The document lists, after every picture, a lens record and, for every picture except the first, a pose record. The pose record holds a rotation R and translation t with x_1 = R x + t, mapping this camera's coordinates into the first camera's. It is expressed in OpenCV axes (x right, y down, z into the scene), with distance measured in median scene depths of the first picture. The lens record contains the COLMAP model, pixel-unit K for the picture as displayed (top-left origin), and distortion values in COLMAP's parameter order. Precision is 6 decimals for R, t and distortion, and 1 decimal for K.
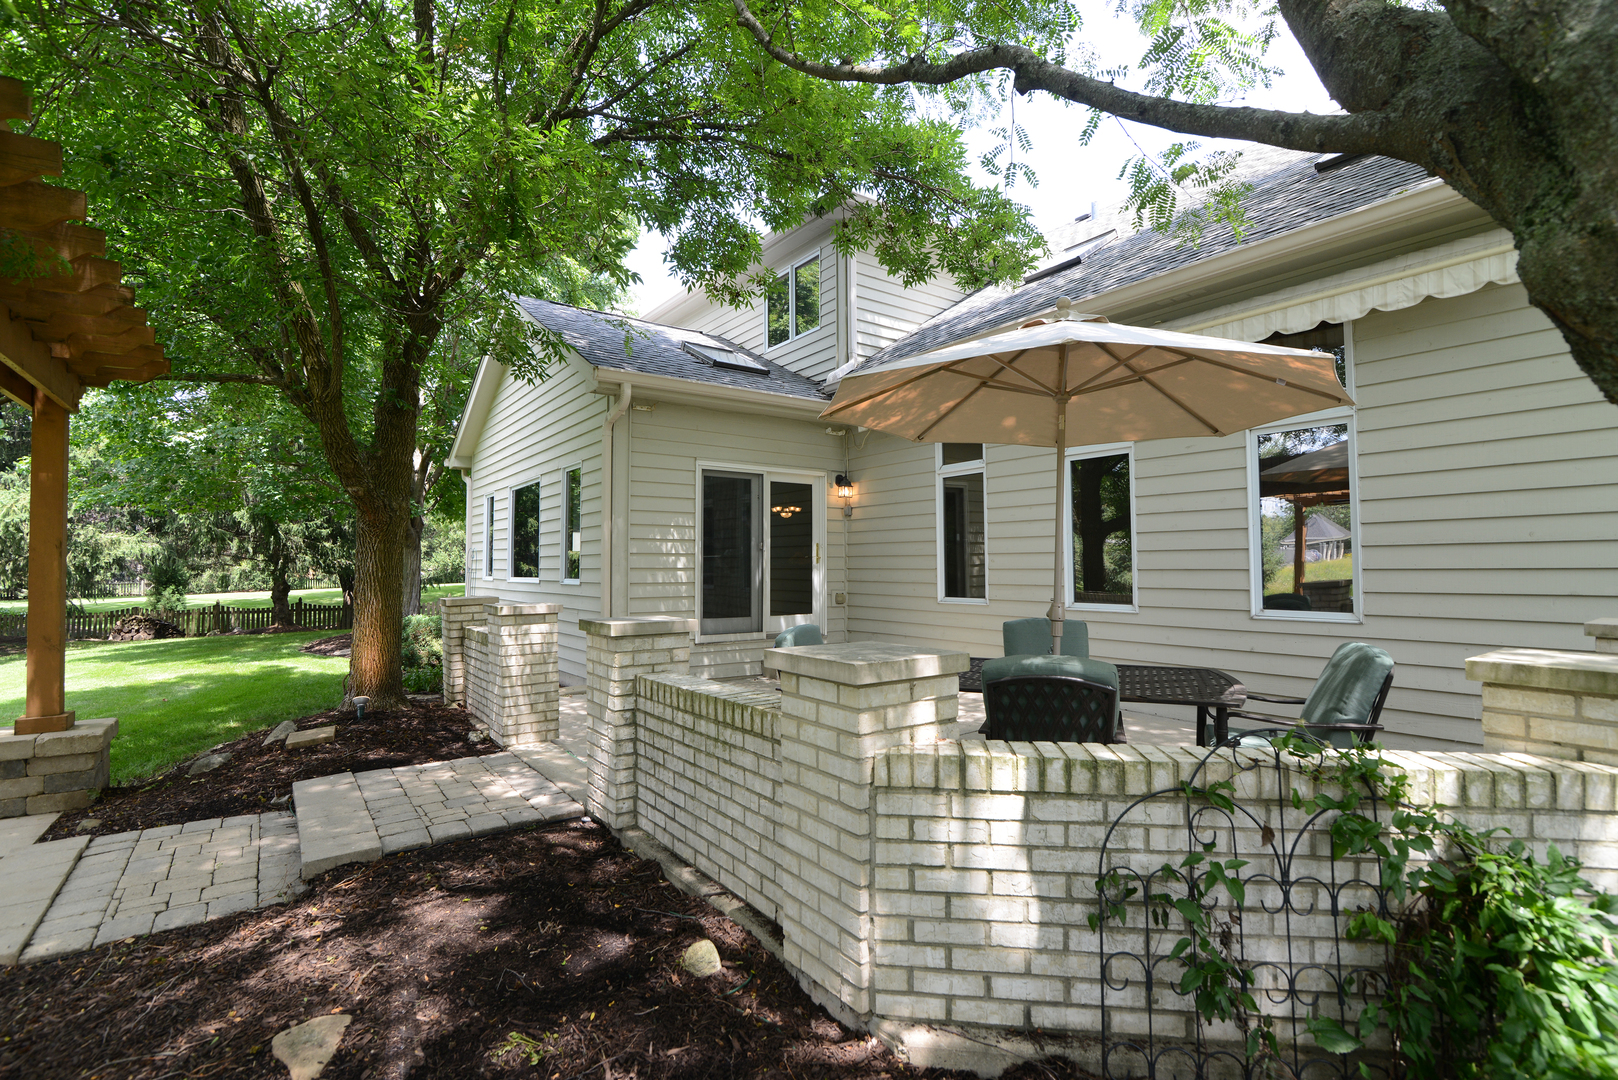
lens RADIAL K [[736.5, 0, 782.5], [0, 736.5, 540.3], [0, 0, 1]] dist [-0.023021, -0.000082]
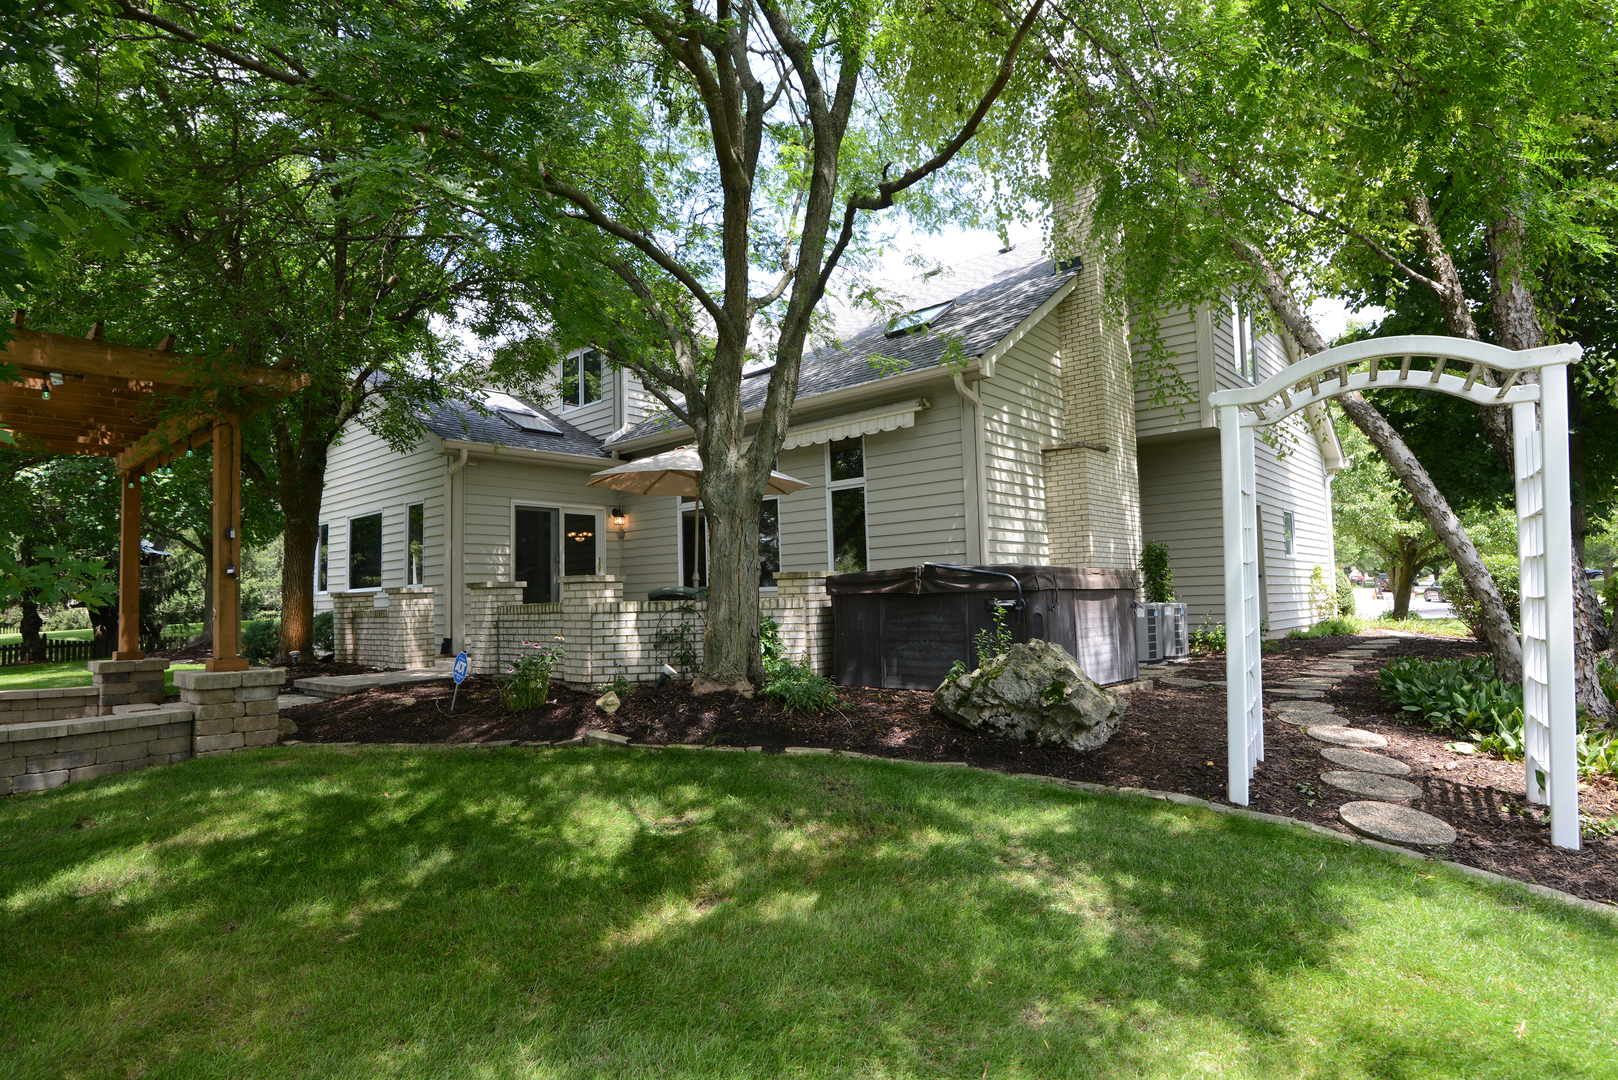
lens RADIAL K [[895.5, 0, 809.0], [0, 895.5, 540.0], [0, 0, 1]] dist [-0.003078, -0.000312]
pose [[0.970845, -0.006279, 0.239627, 0.044540], [0.015861, 0.999149, -0.038080, 0.071158], [-0.239184, 0.040770, 0.970118, -1.266437]]
